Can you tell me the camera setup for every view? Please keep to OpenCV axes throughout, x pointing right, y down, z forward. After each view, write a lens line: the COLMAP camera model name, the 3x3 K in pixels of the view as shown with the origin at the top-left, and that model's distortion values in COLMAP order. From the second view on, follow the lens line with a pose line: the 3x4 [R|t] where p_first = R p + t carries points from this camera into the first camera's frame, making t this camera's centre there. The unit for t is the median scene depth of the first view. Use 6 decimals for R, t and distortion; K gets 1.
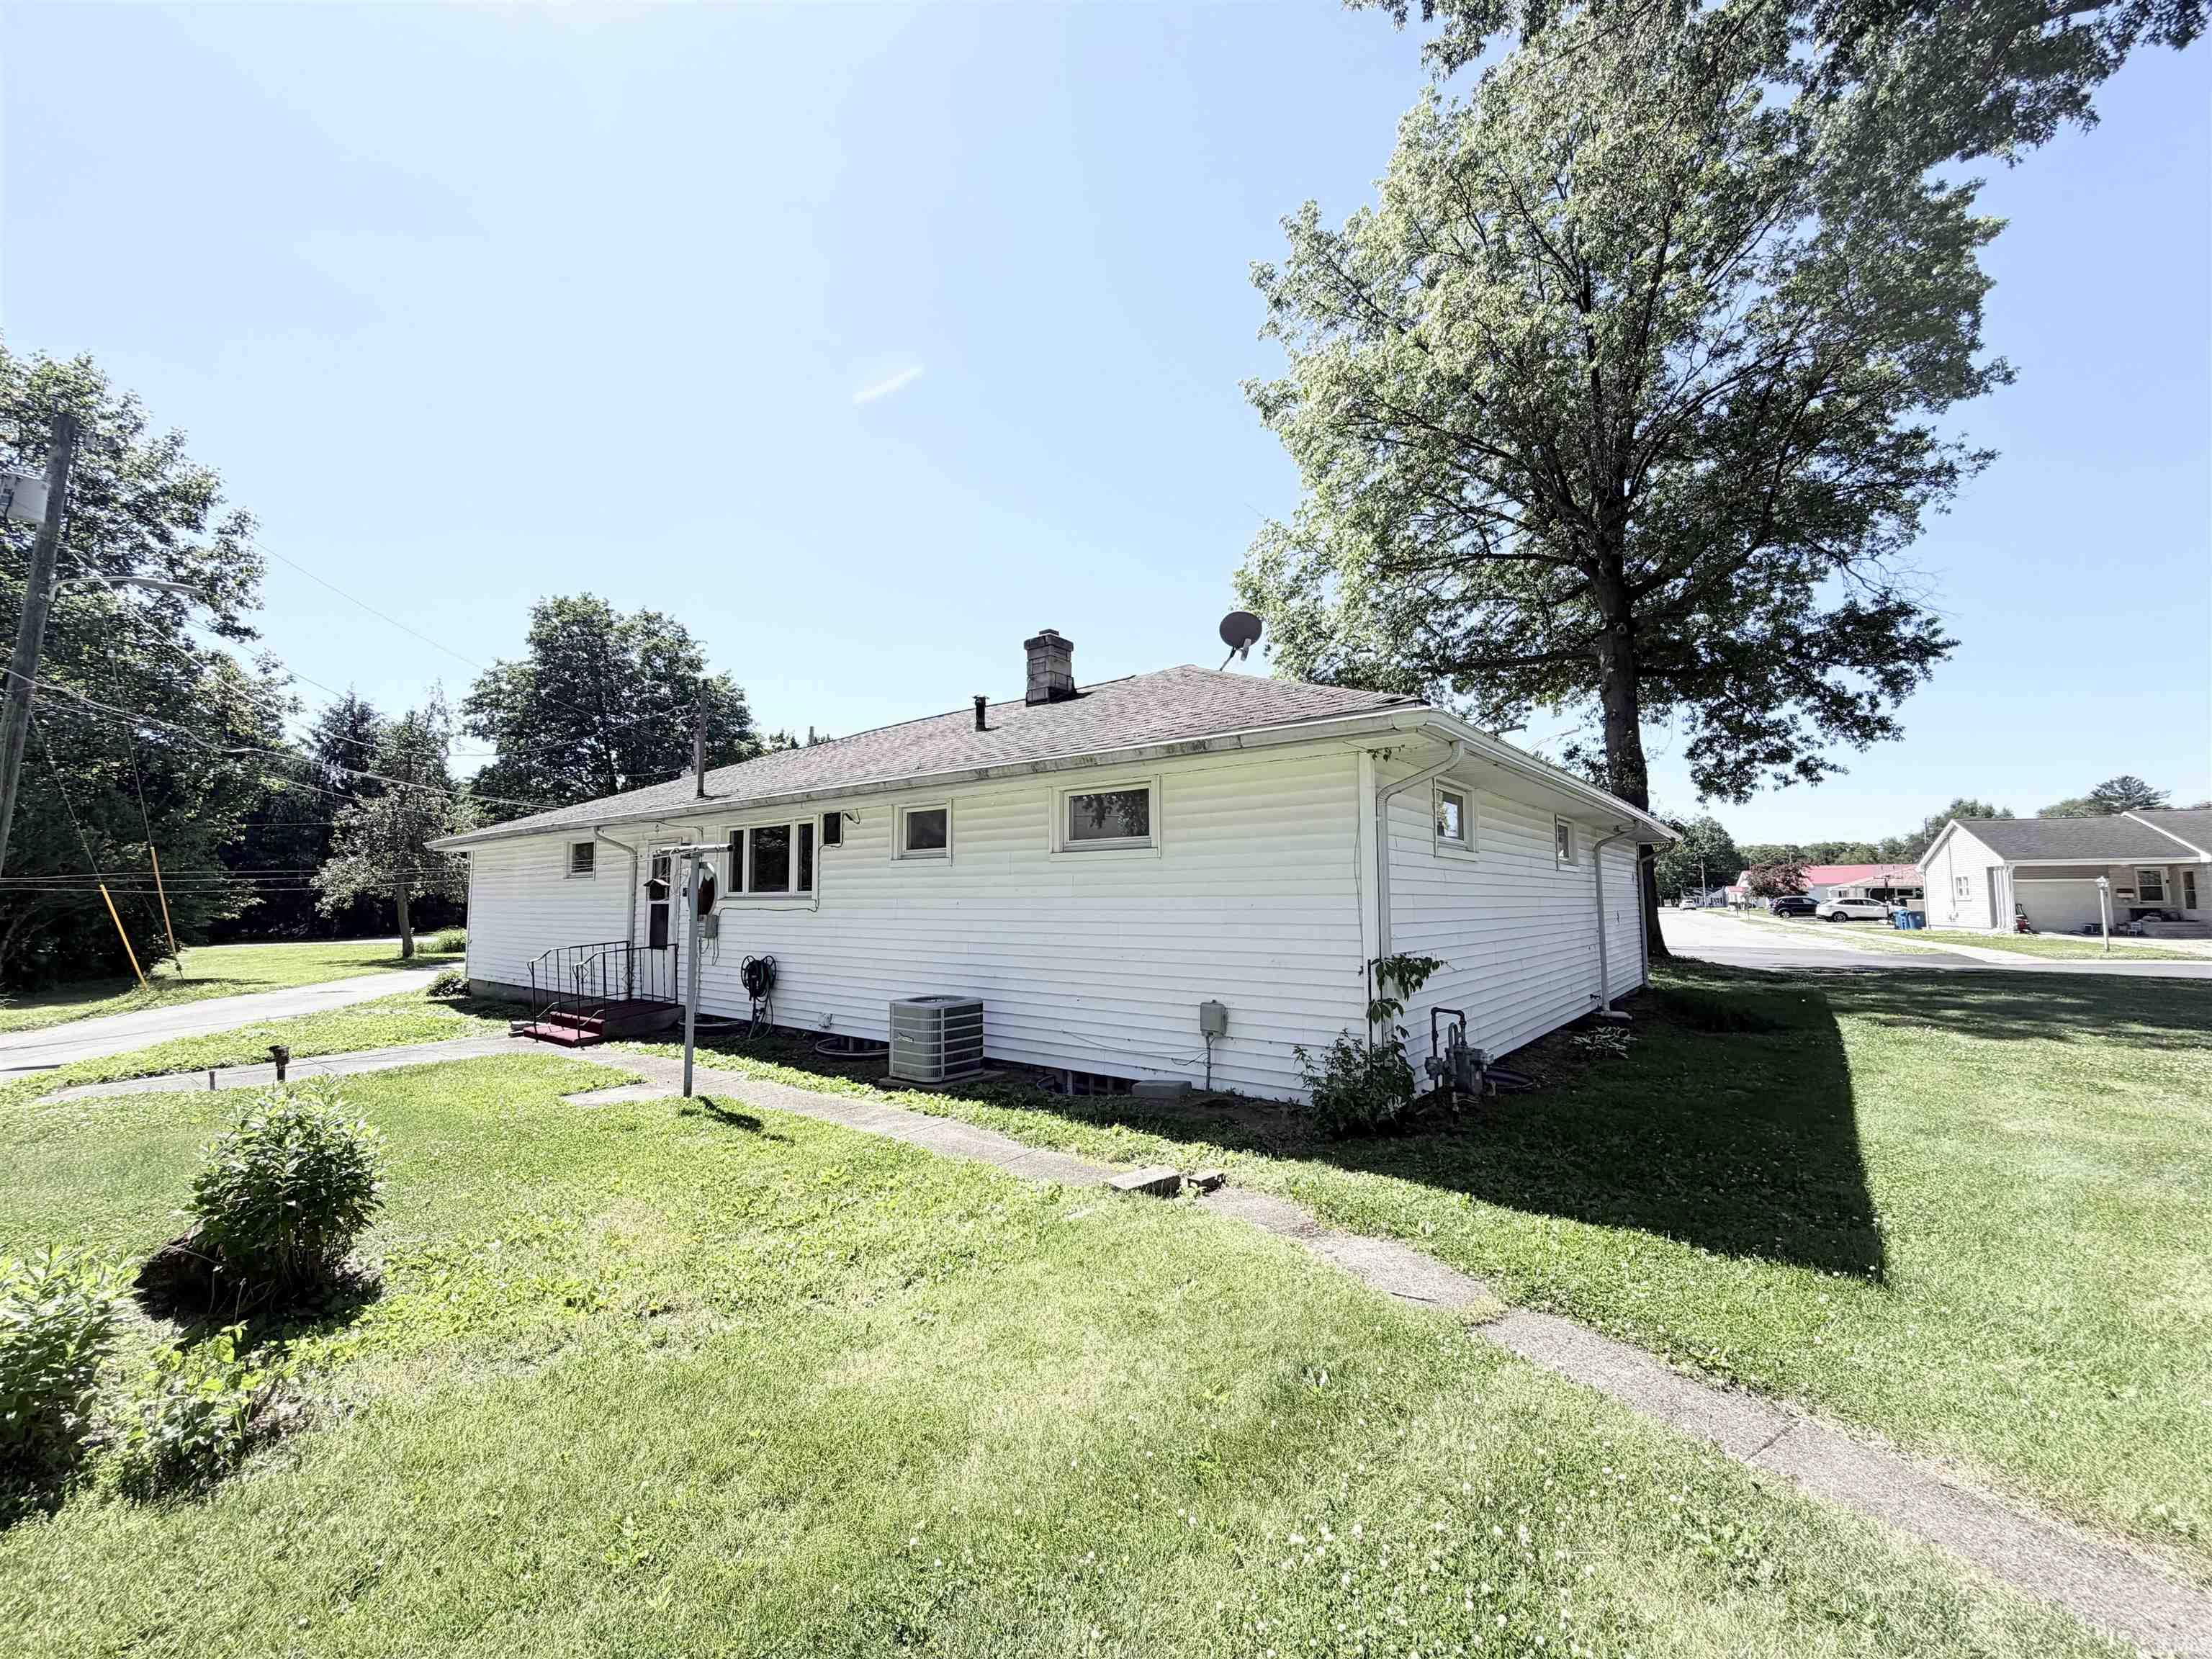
lens RADIAL K [[884.8, 0, 1099.1], [0, 884.8, 832.6], [0, 0, 1]] dist [0.001313, 0.000097]
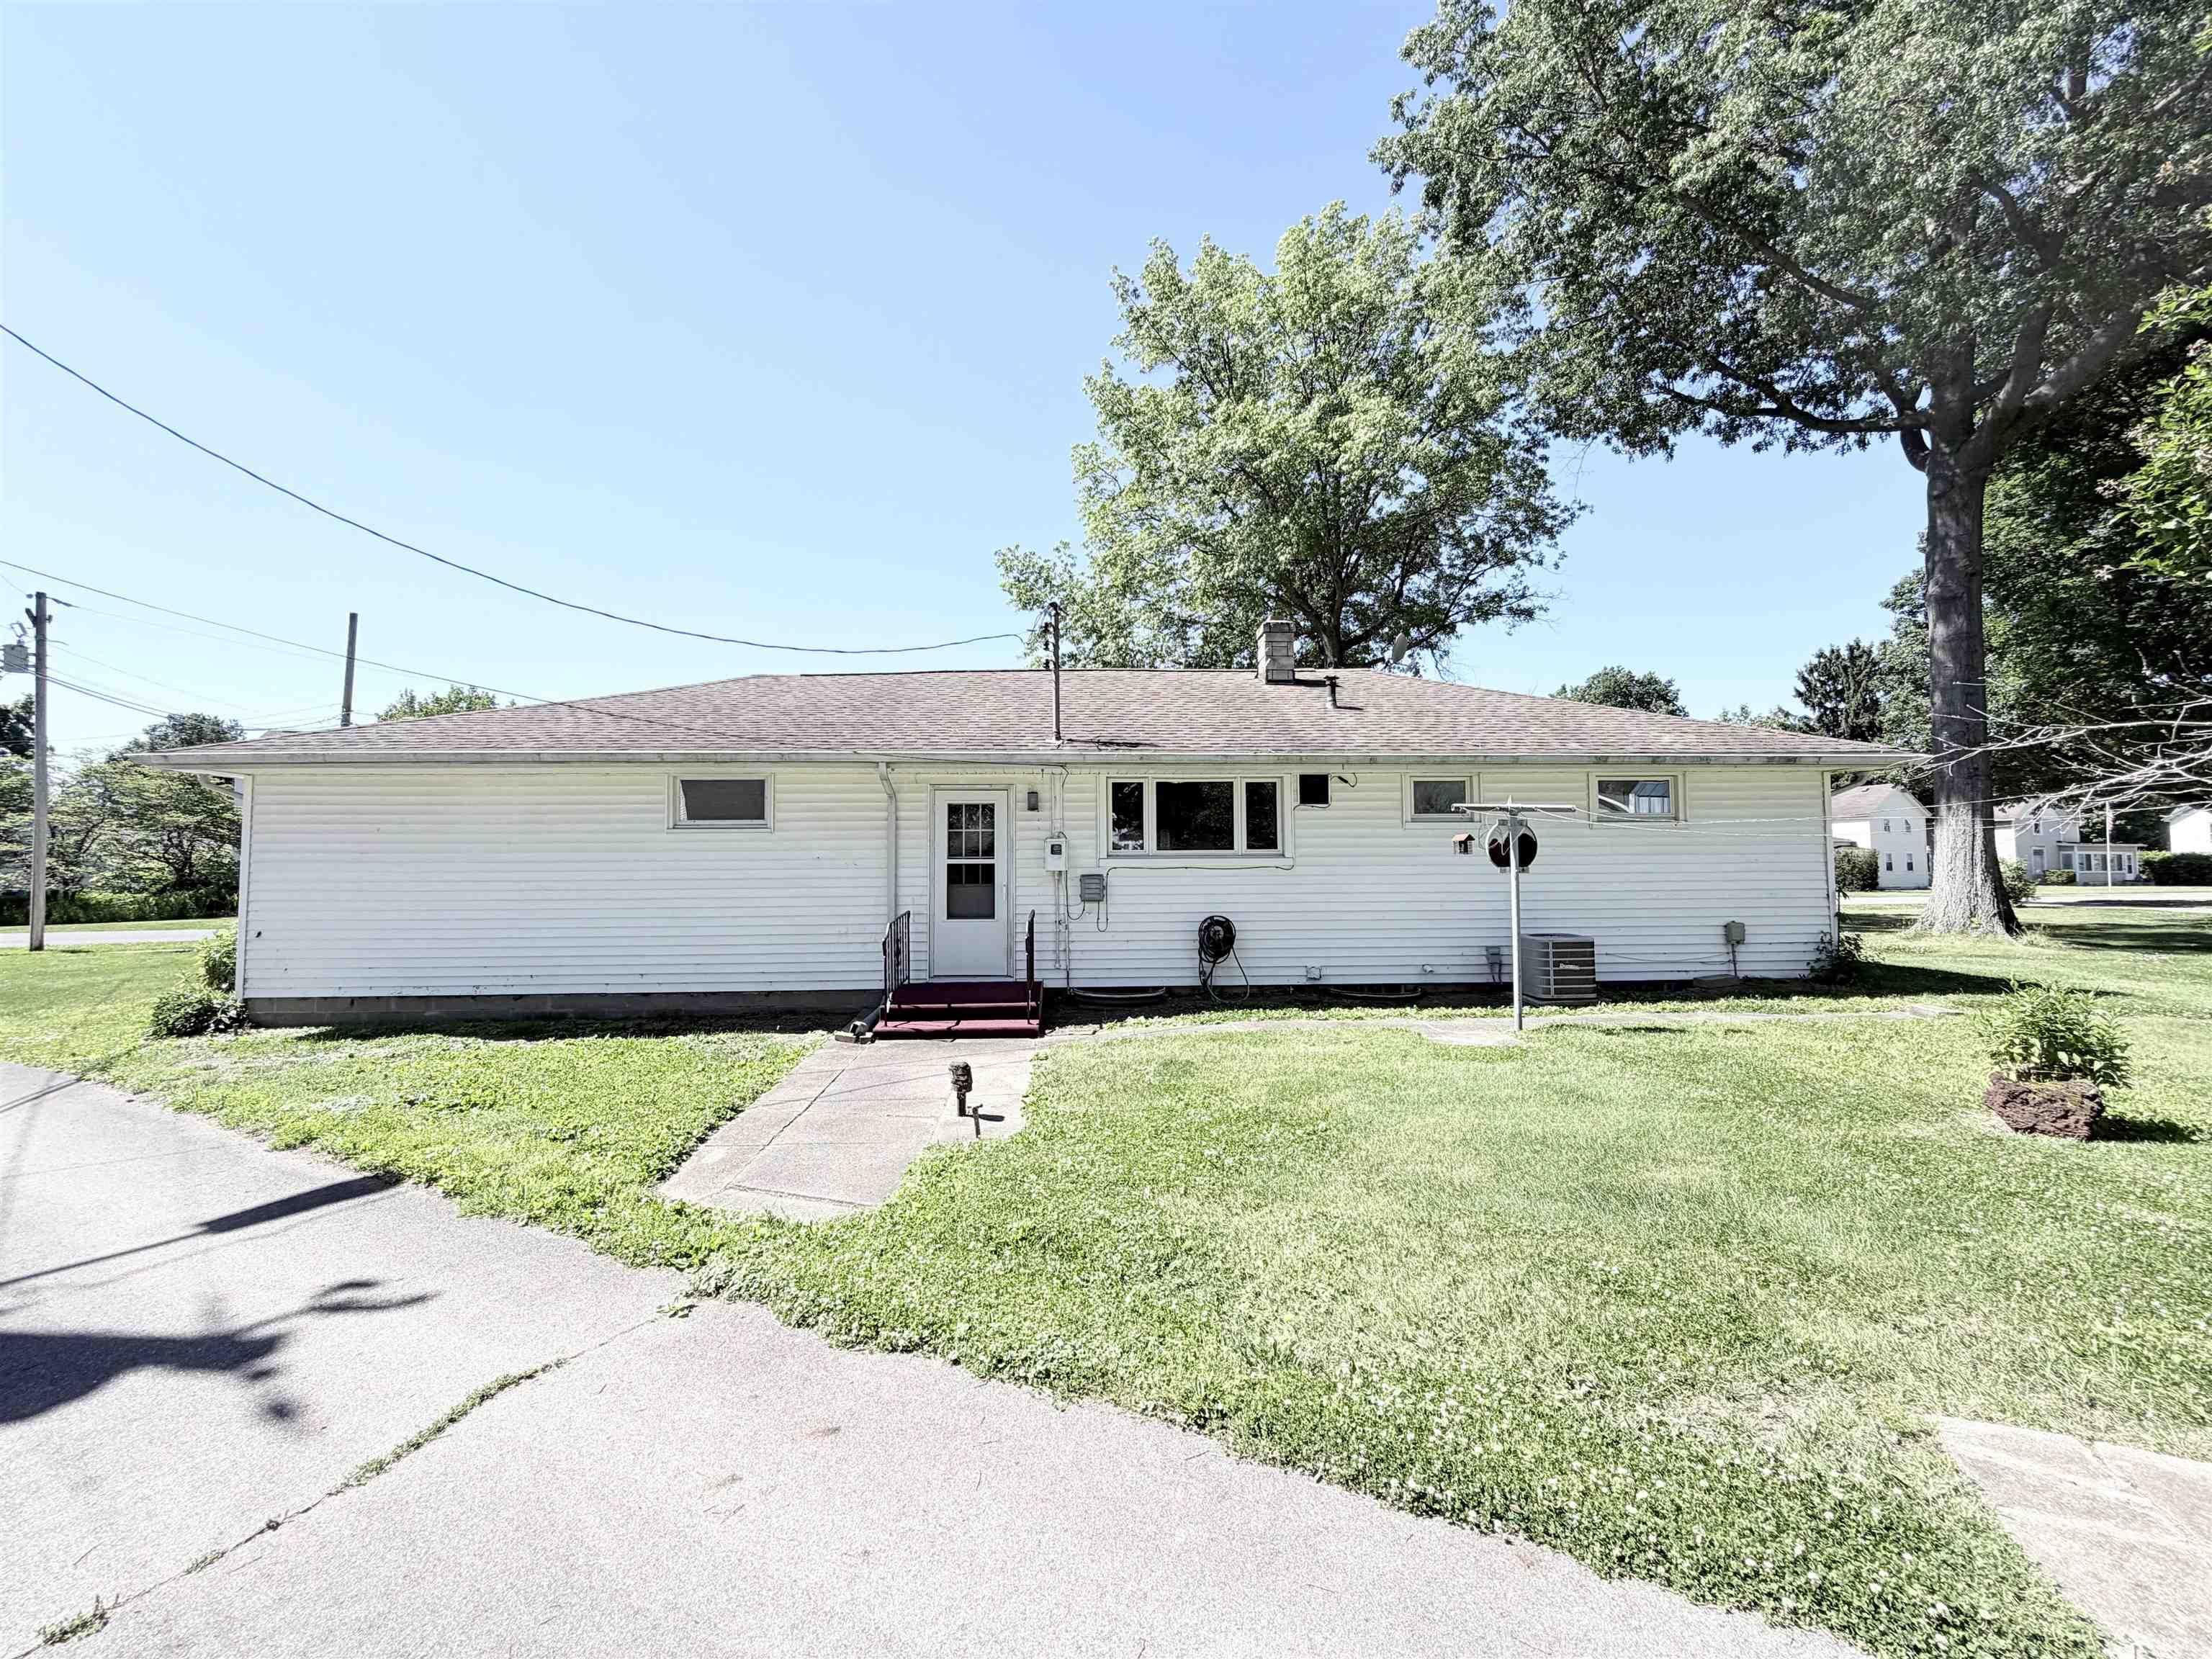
lens RADIAL K [[884.8, 0, 1099.1], [0, 884.8, 832.6], [0, 0, 1]] dist [0.001313, 0.000097]
pose [[0.747175, 0.029150, 0.663987, -1.143549], [-0.046209, 0.998899, 0.008145, 0.047218], [-0.663018, -0.036768, 0.747700, 0.377925]]
